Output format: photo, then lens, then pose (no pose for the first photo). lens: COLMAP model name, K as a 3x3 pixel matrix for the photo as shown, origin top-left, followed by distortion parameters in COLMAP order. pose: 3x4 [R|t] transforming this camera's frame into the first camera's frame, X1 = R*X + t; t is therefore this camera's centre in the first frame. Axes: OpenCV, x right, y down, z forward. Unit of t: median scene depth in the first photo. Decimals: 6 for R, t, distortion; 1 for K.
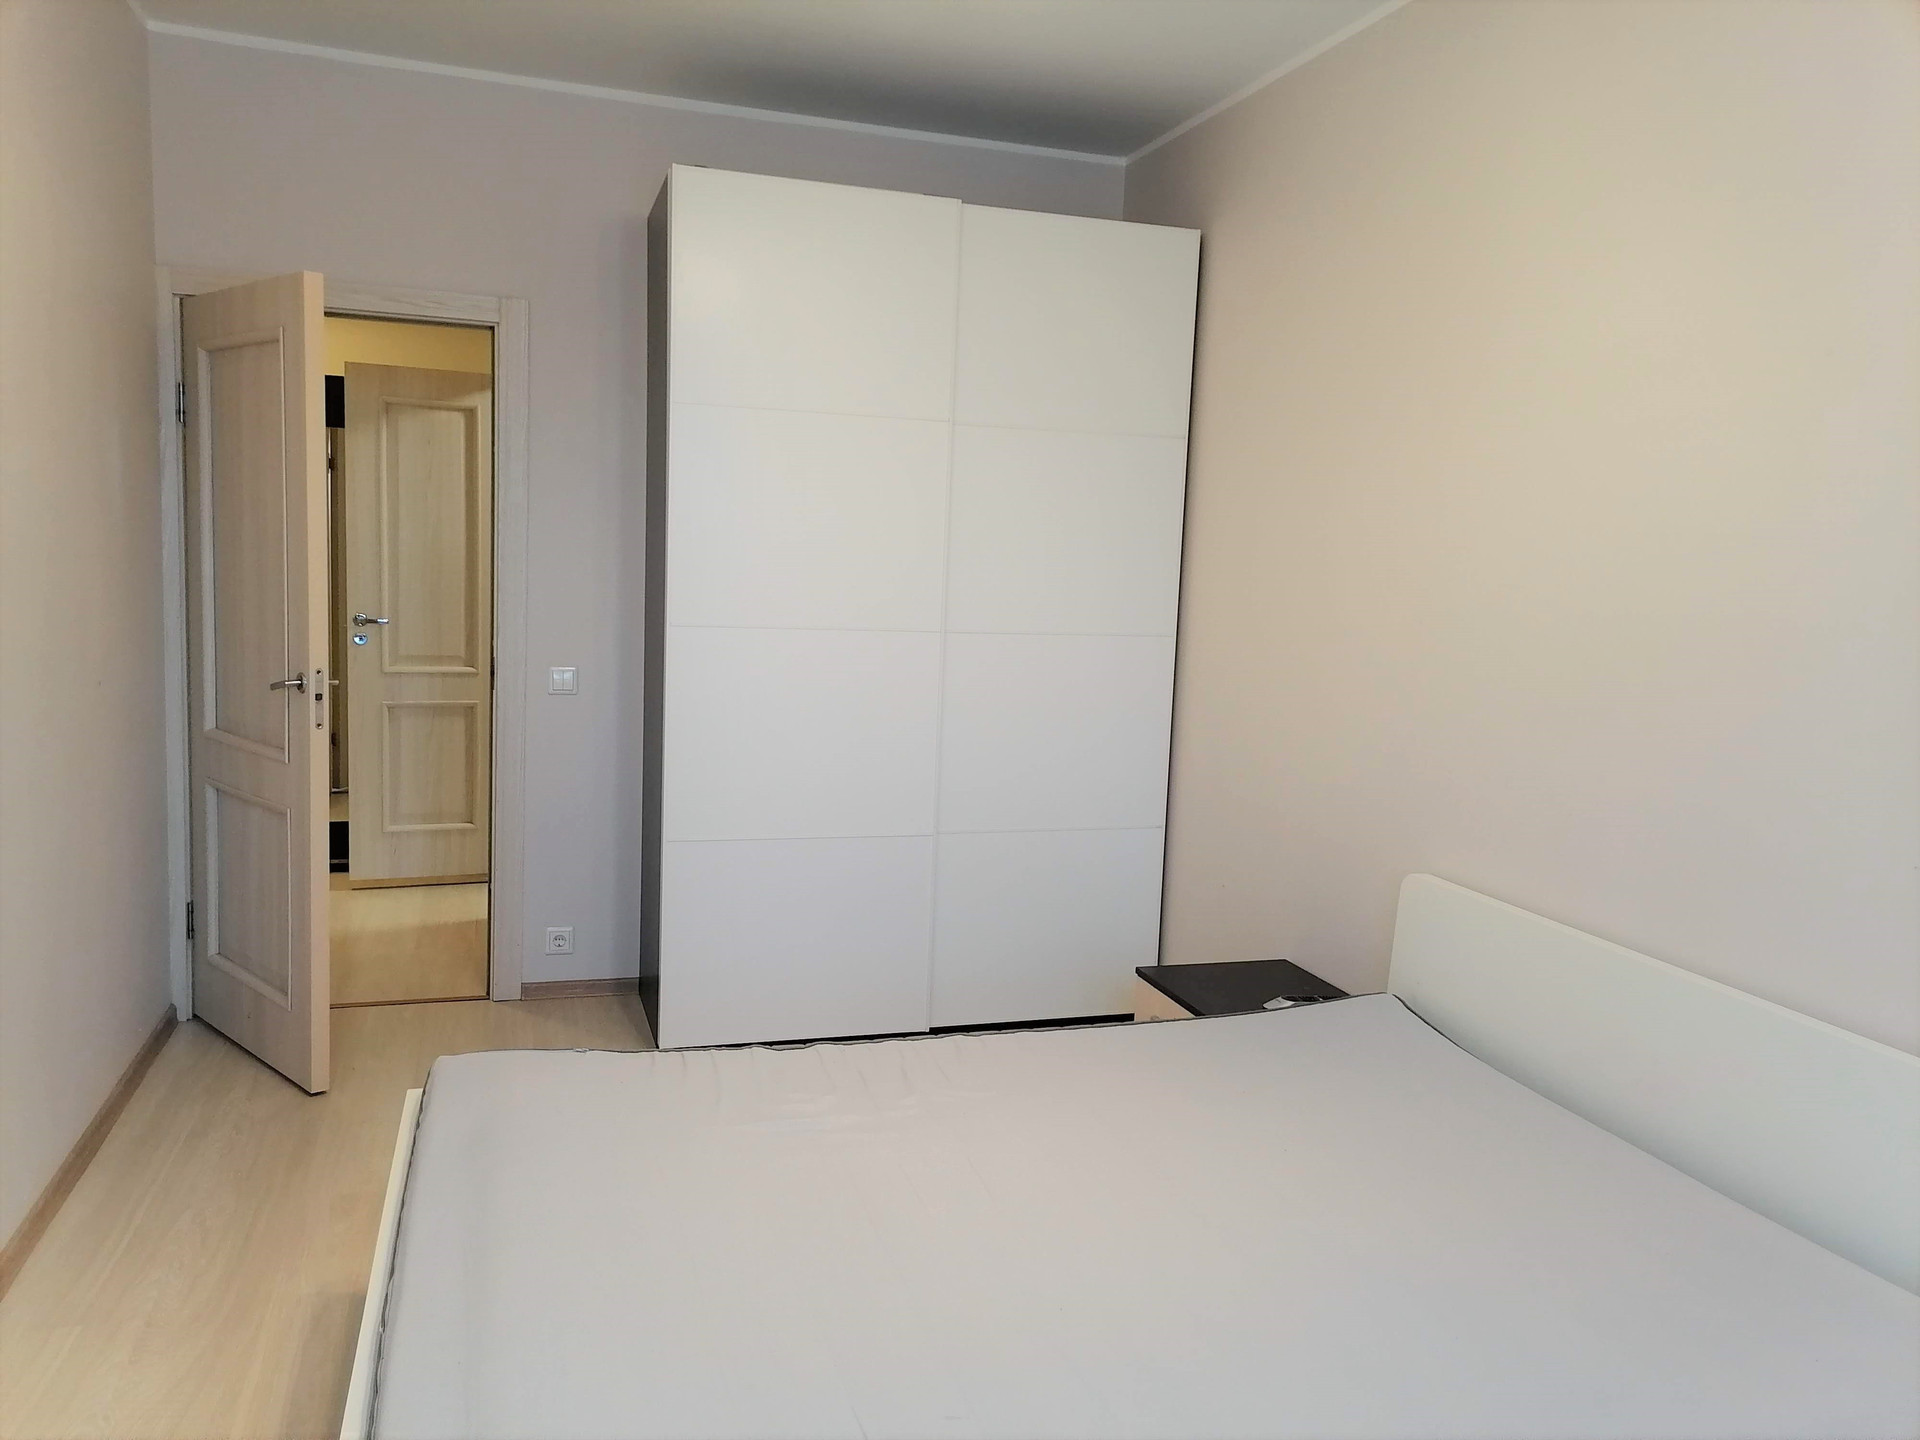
lens RADIAL K [[1459.8, 0, 957.9], [0, 1459.8, 714.3], [0, 0, 1]] dist [0.061396, -0.016316]
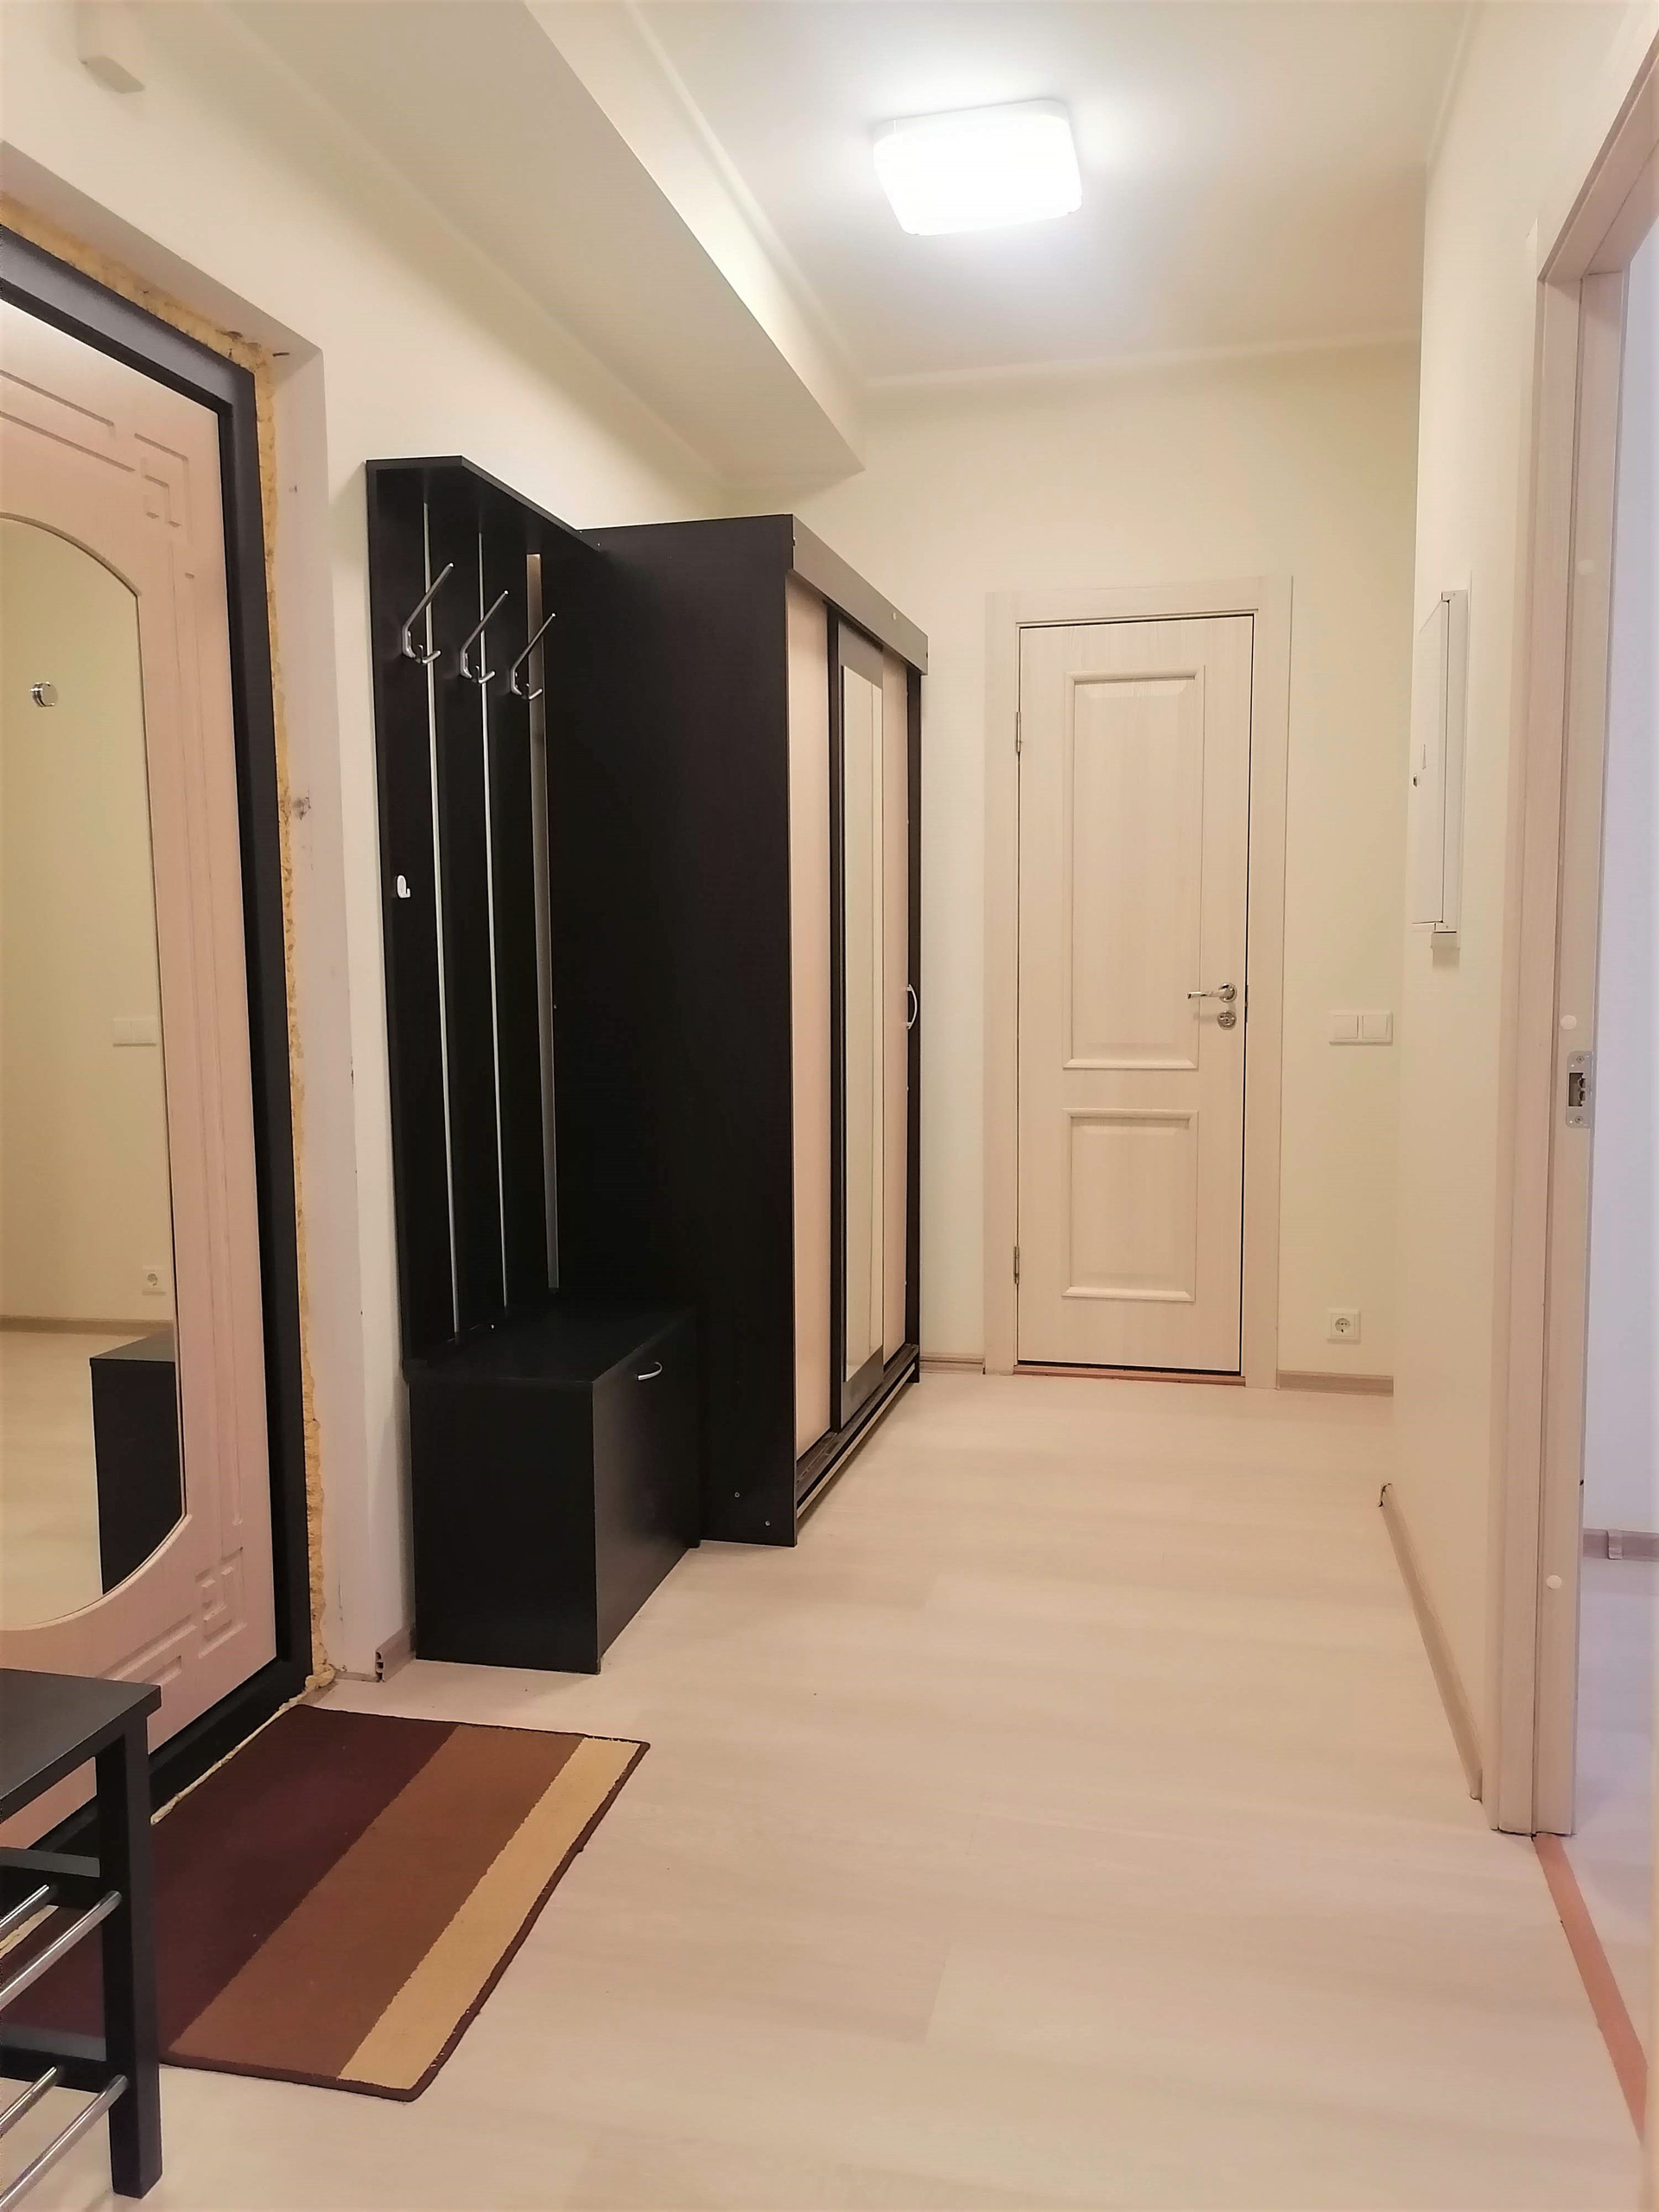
lens RADIAL K [[1681.8, 0, 813.3], [0, 1681.8, 1100.2], [0, 0, 1]] dist [0.061396, -0.016316]
pose [[0.852921, 0.007923, -0.521981, -0.170854], [-0.019119, 0.999688, -0.016066, 0.009071], [0.521691, 0.023683, 0.852806, 0.603369]]
